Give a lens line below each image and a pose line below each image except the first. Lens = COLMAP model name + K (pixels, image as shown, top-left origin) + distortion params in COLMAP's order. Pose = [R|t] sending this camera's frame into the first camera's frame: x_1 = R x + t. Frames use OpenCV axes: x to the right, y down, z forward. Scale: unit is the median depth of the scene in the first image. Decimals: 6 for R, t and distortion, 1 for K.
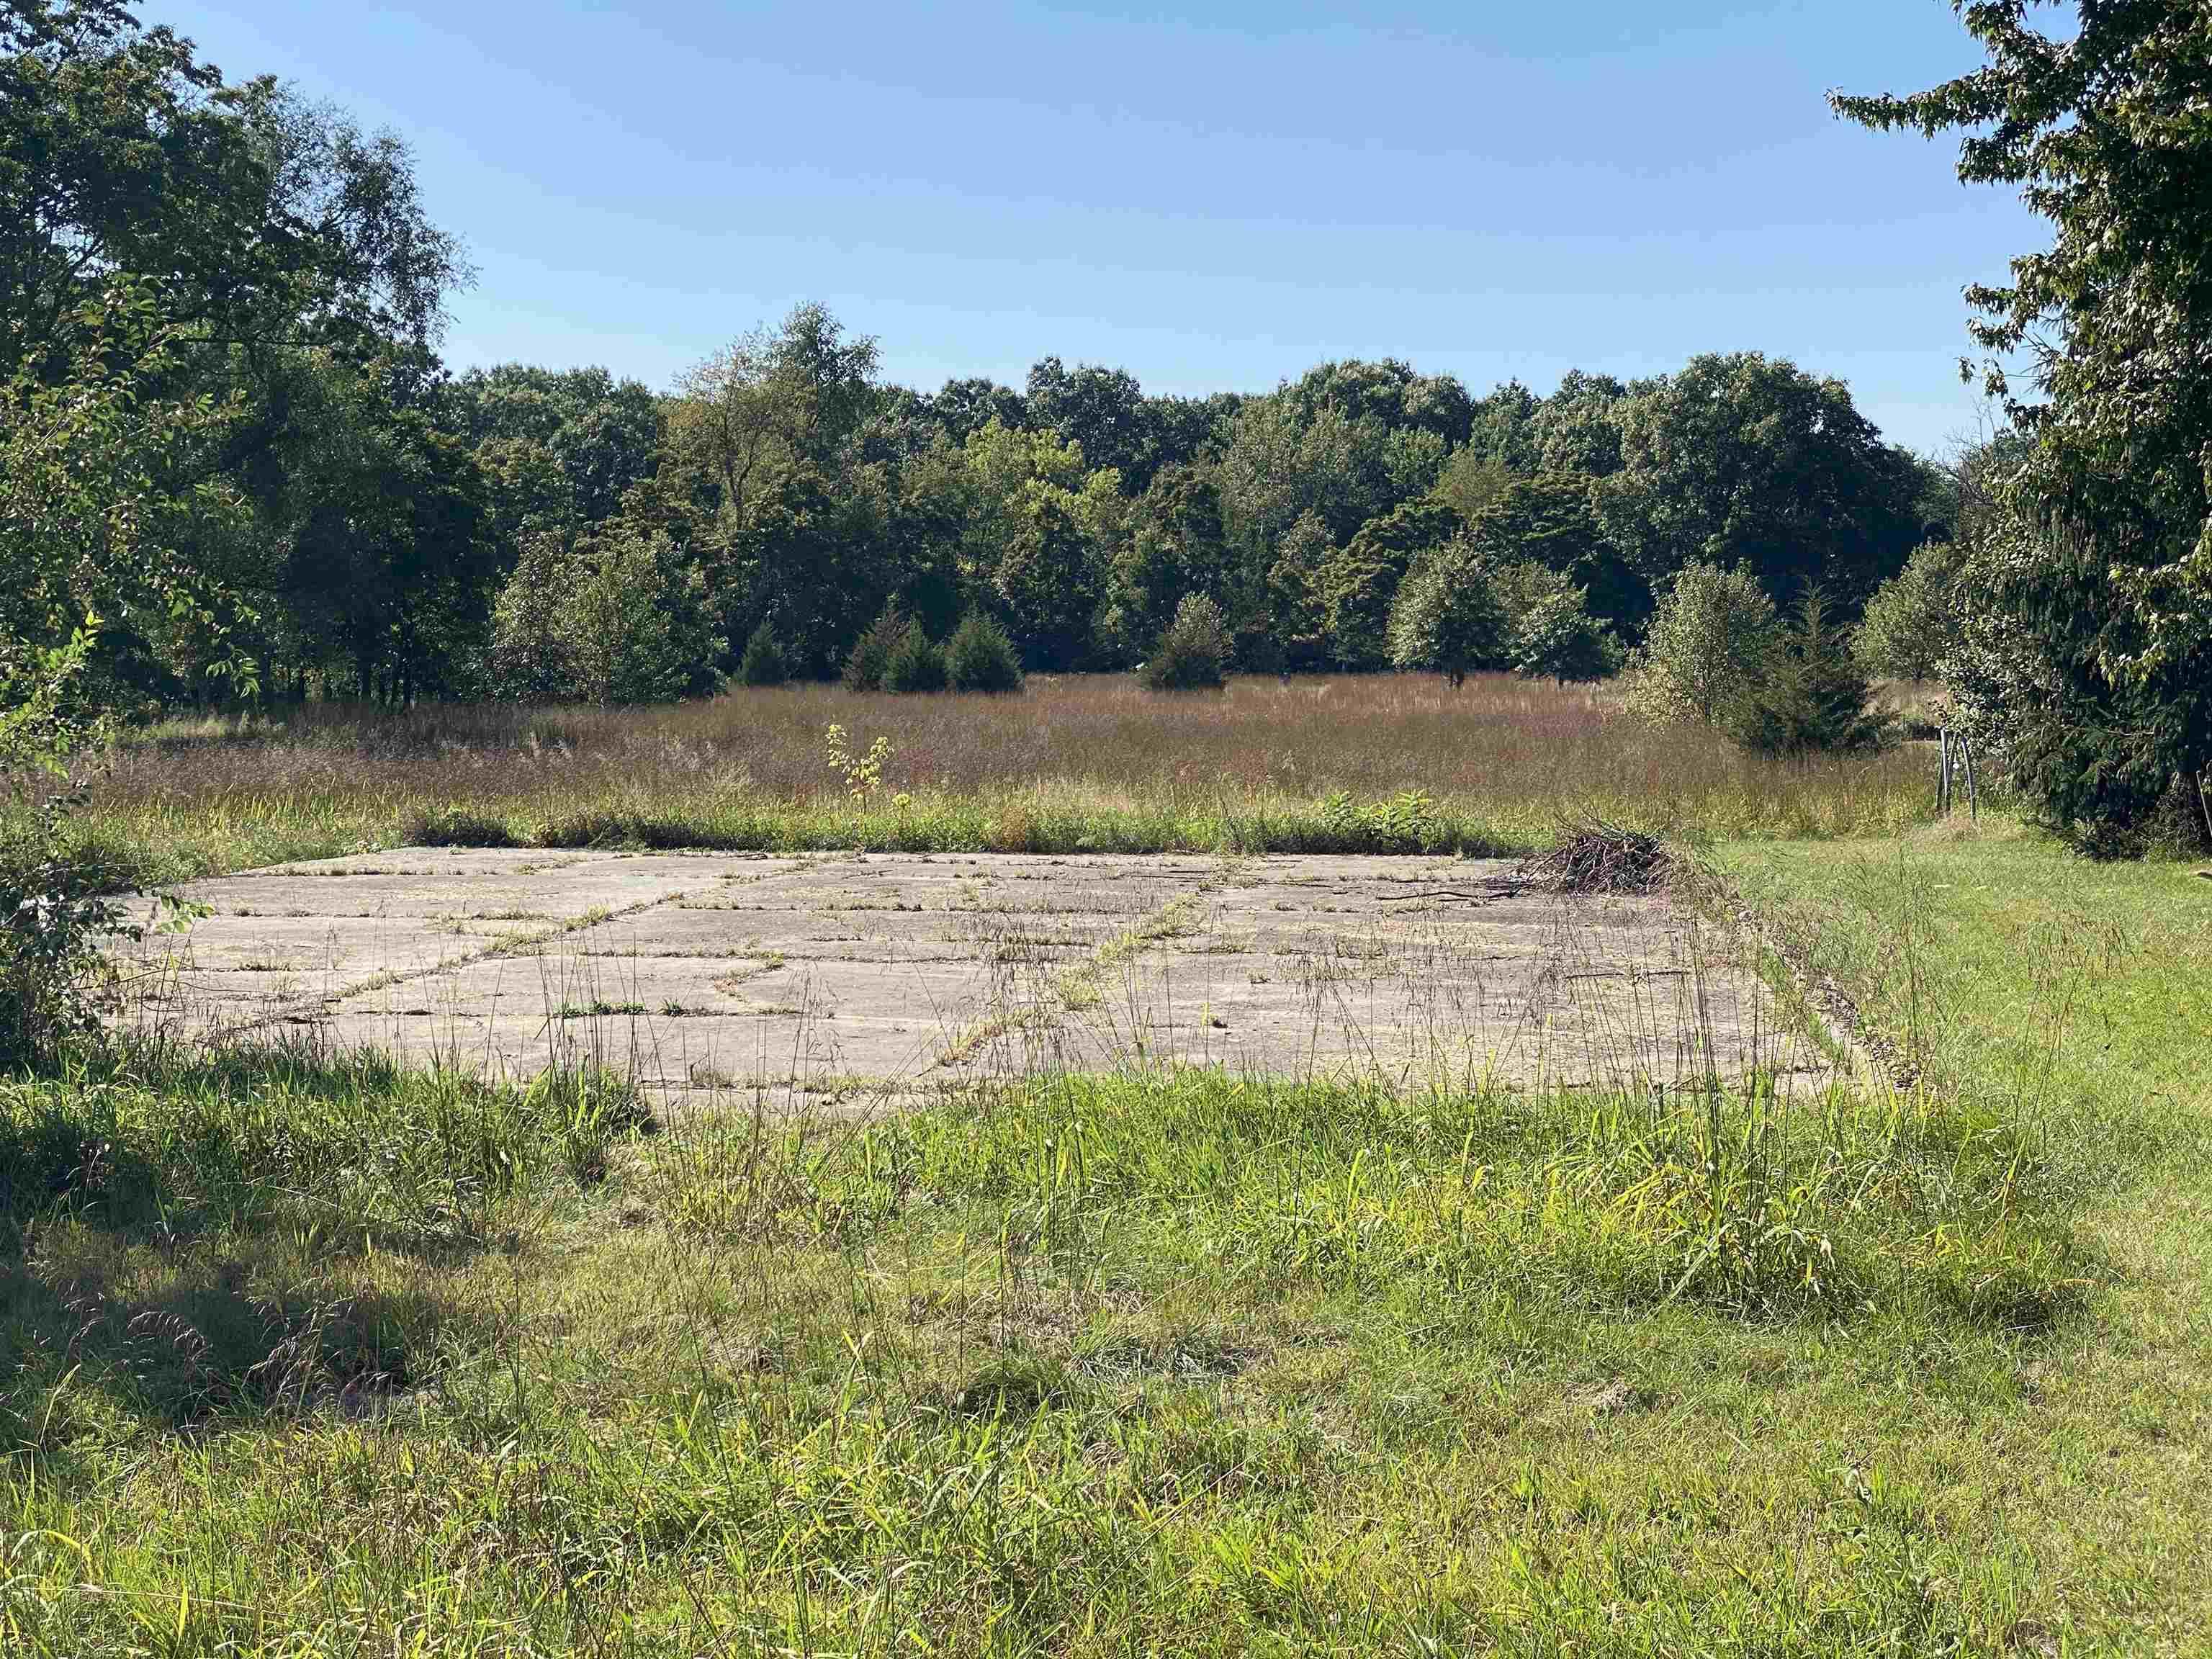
lens RADIAL K [[3259.0, 0, 1106.0], [0, 3259.0, 829.5], [0, 0, 1]] dist [0.088989, -0.040982]
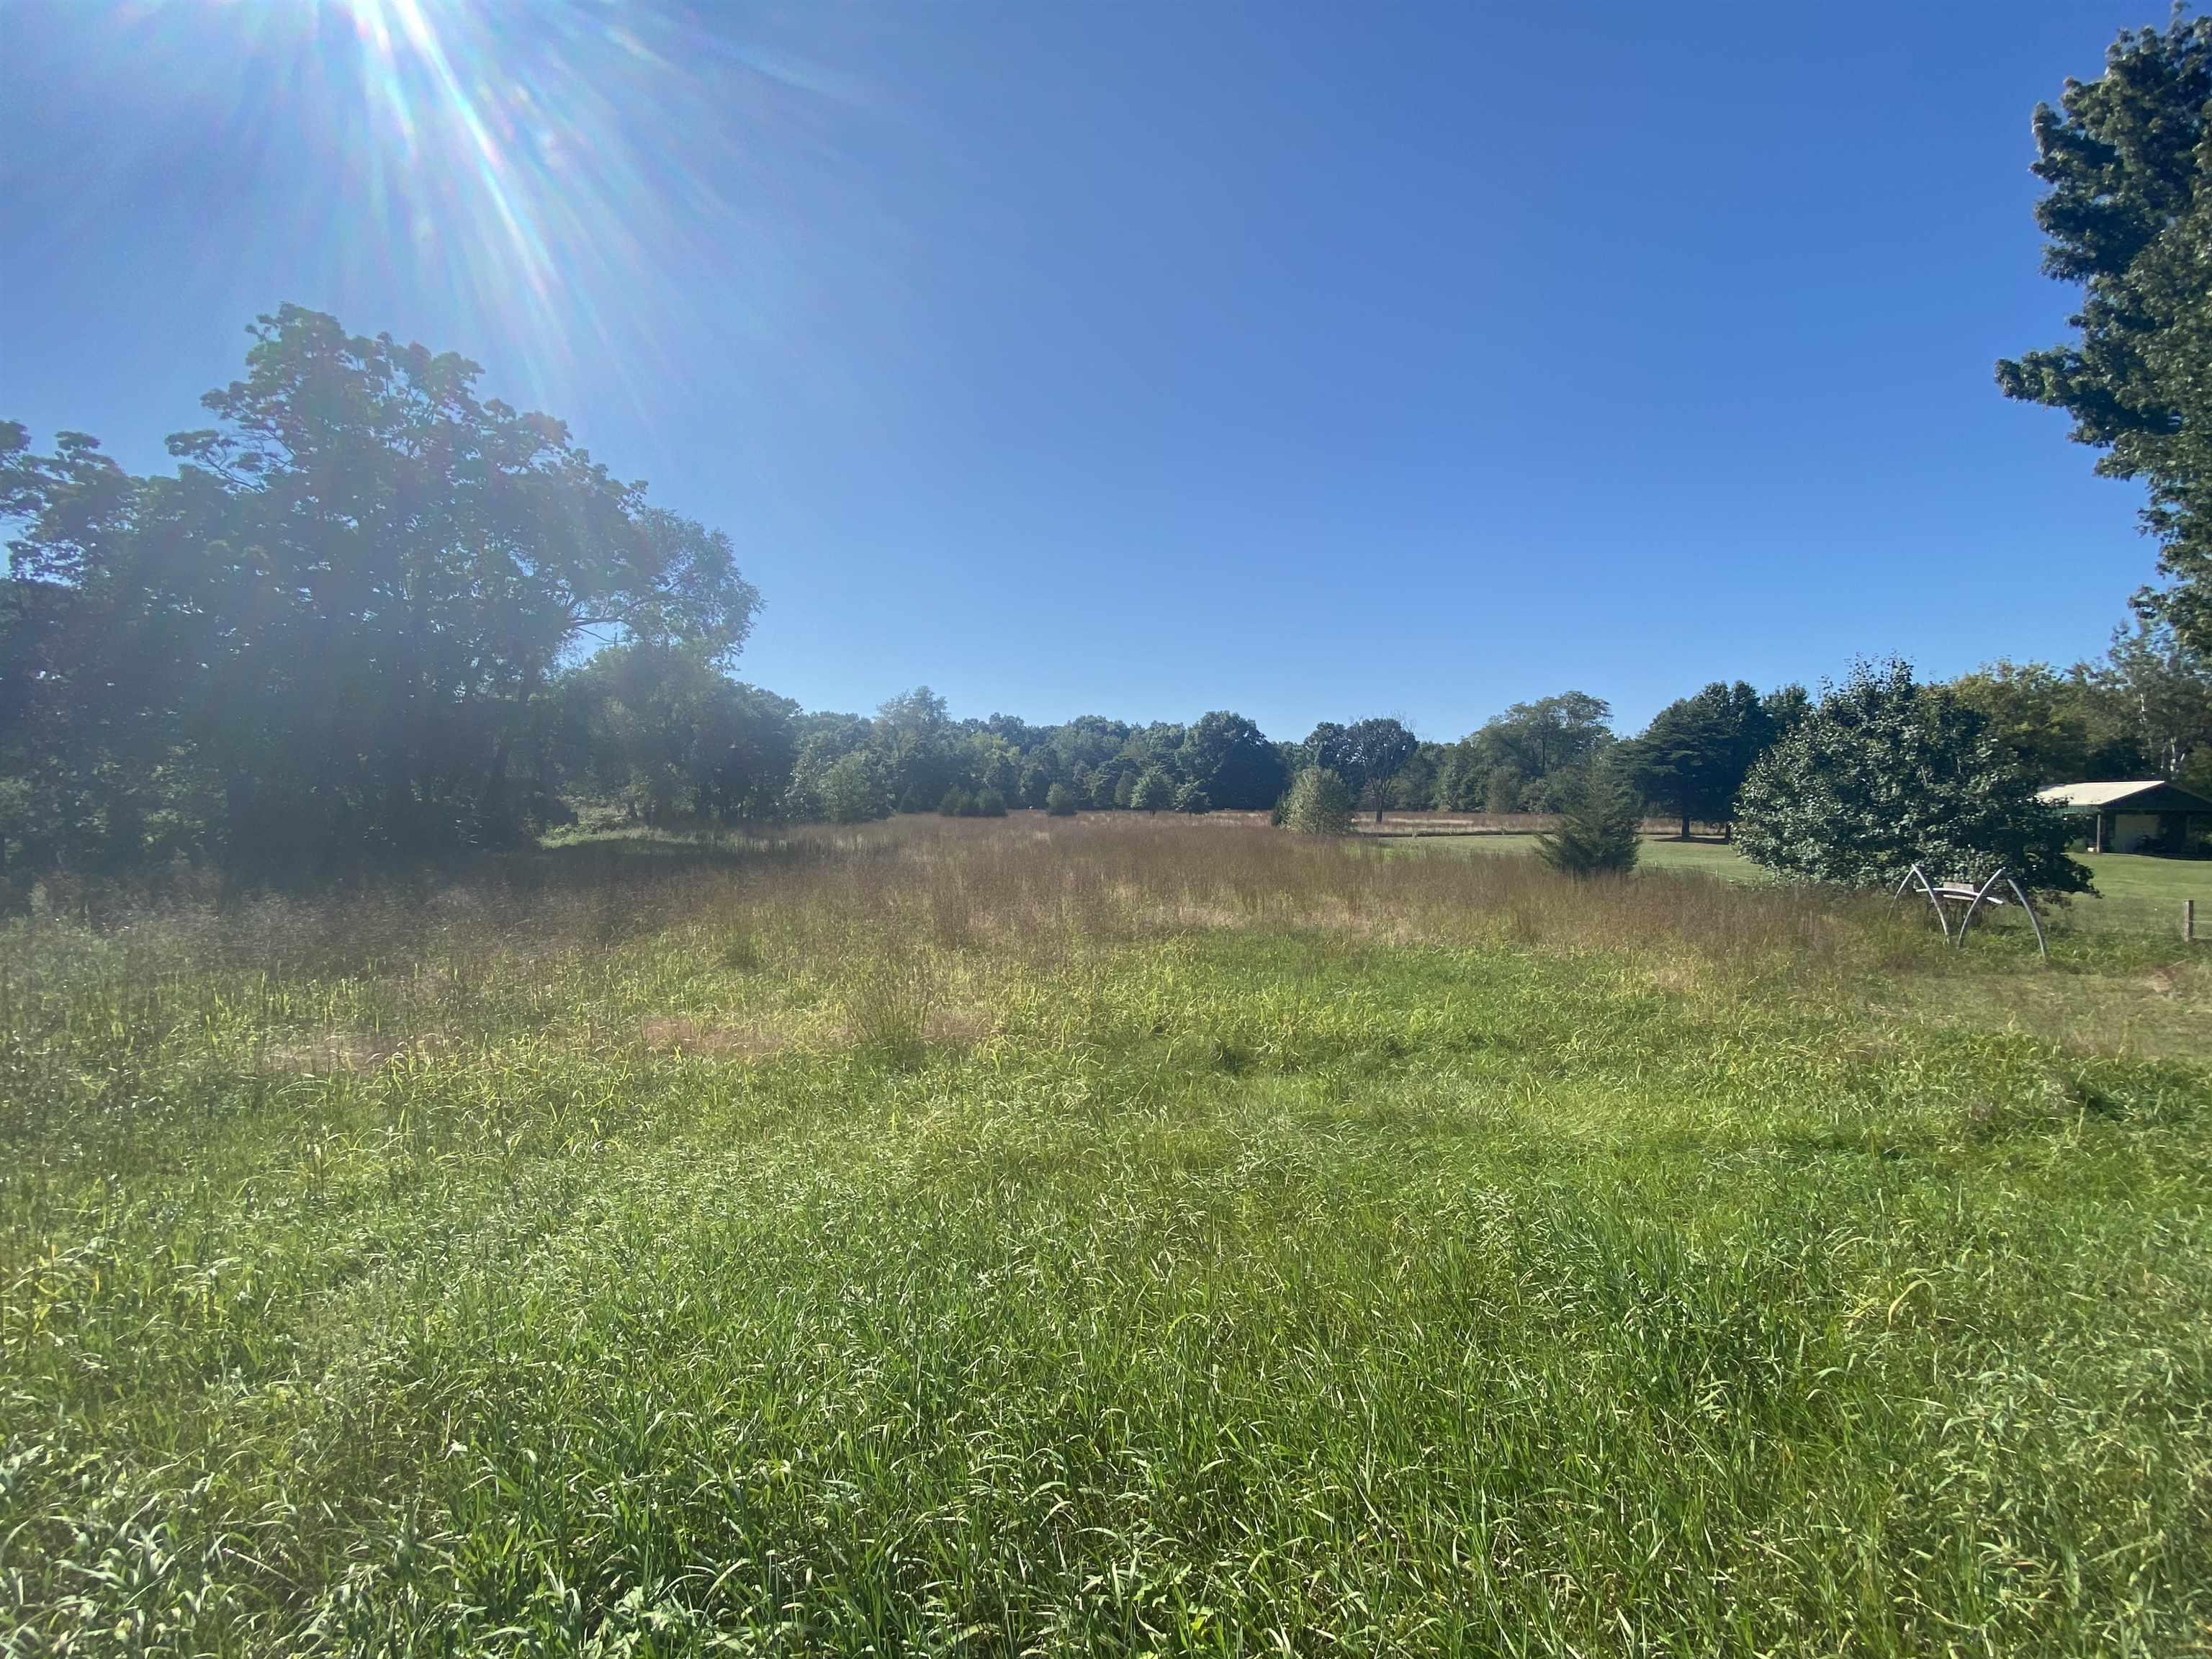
lens RADIAL K [[874.2, 0, 1106.0], [0, 874.2, 829.5], [0, 0, 1]] dist [0.066117, -0.000026]
pose [[0.992599, 0.006685, 0.121253, -0.176338], [-0.003574, 0.999659, -0.025858, -0.073326], [-0.121385, 0.025233, 0.992285, 1.524682]]
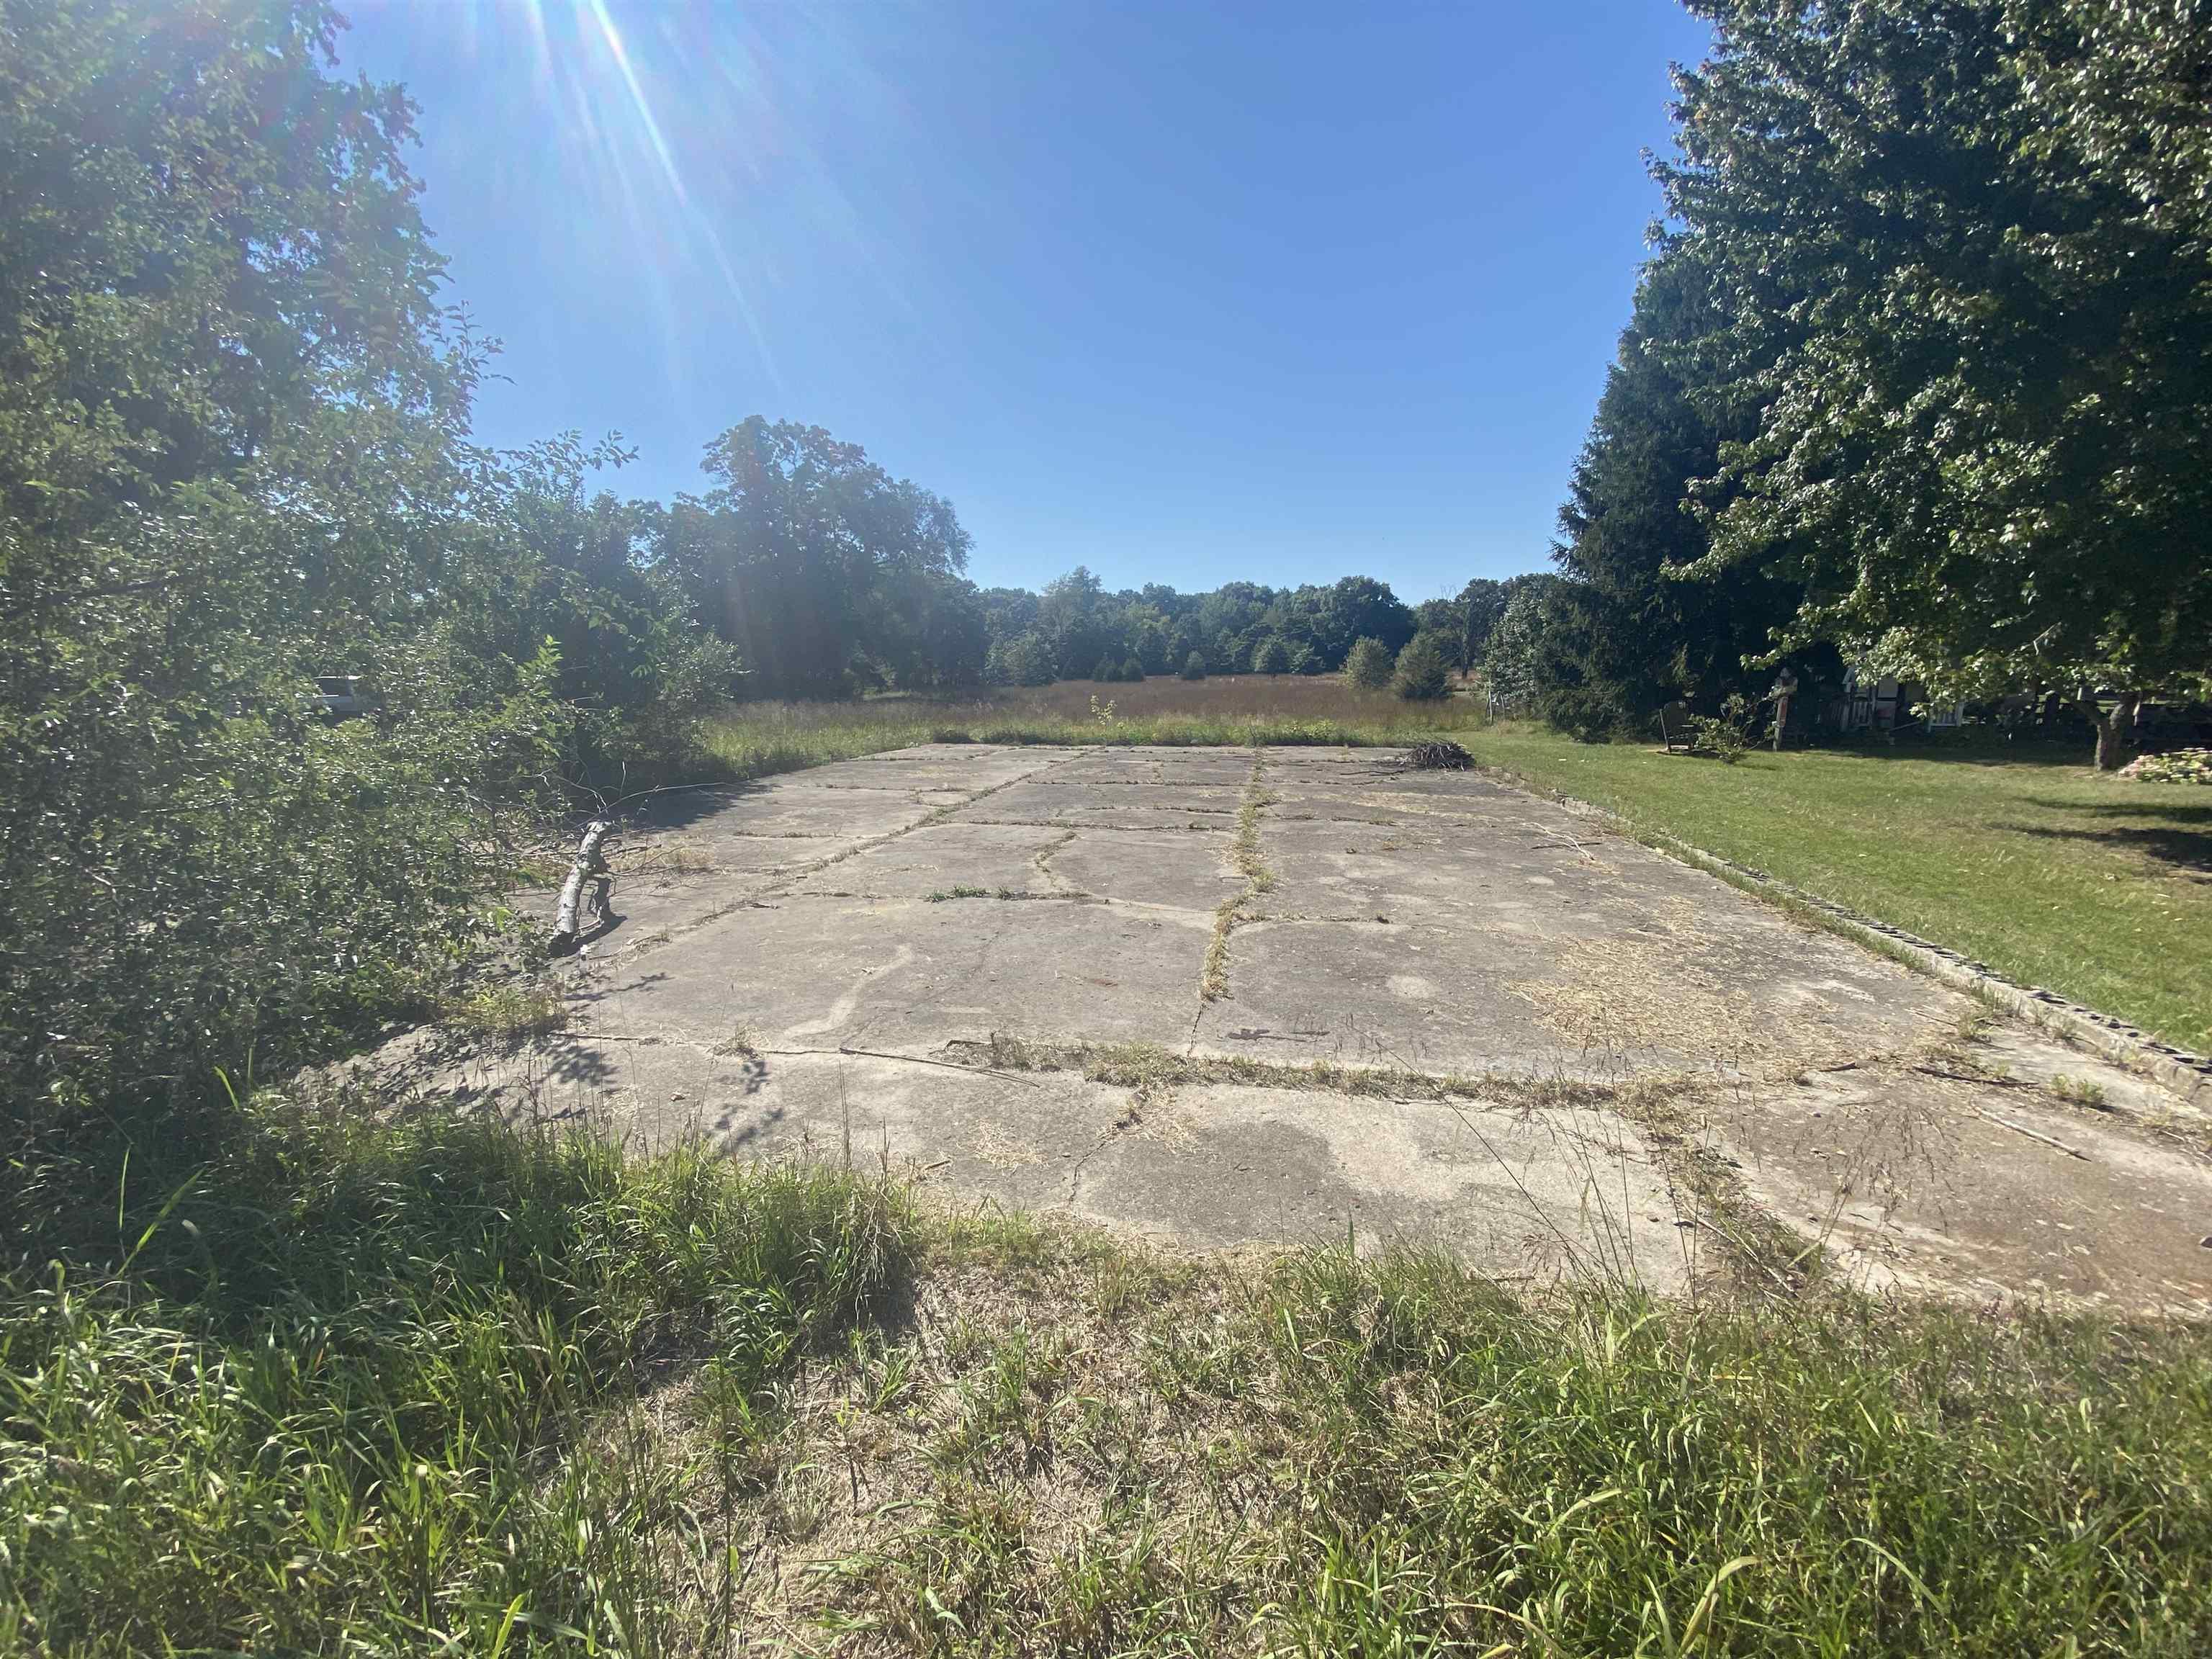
lens RADIAL K [[874.2, 0, 1106.0], [0, 874.2, 829.5], [0, 0, 1]] dist [0.066117, -0.000026]
pose [[0.997998, 0.002987, -0.063178, -0.046259], [0.004970, 0.992092, 0.125415, -0.020662], [0.063053, -0.125478, 0.990091, 0.470376]]
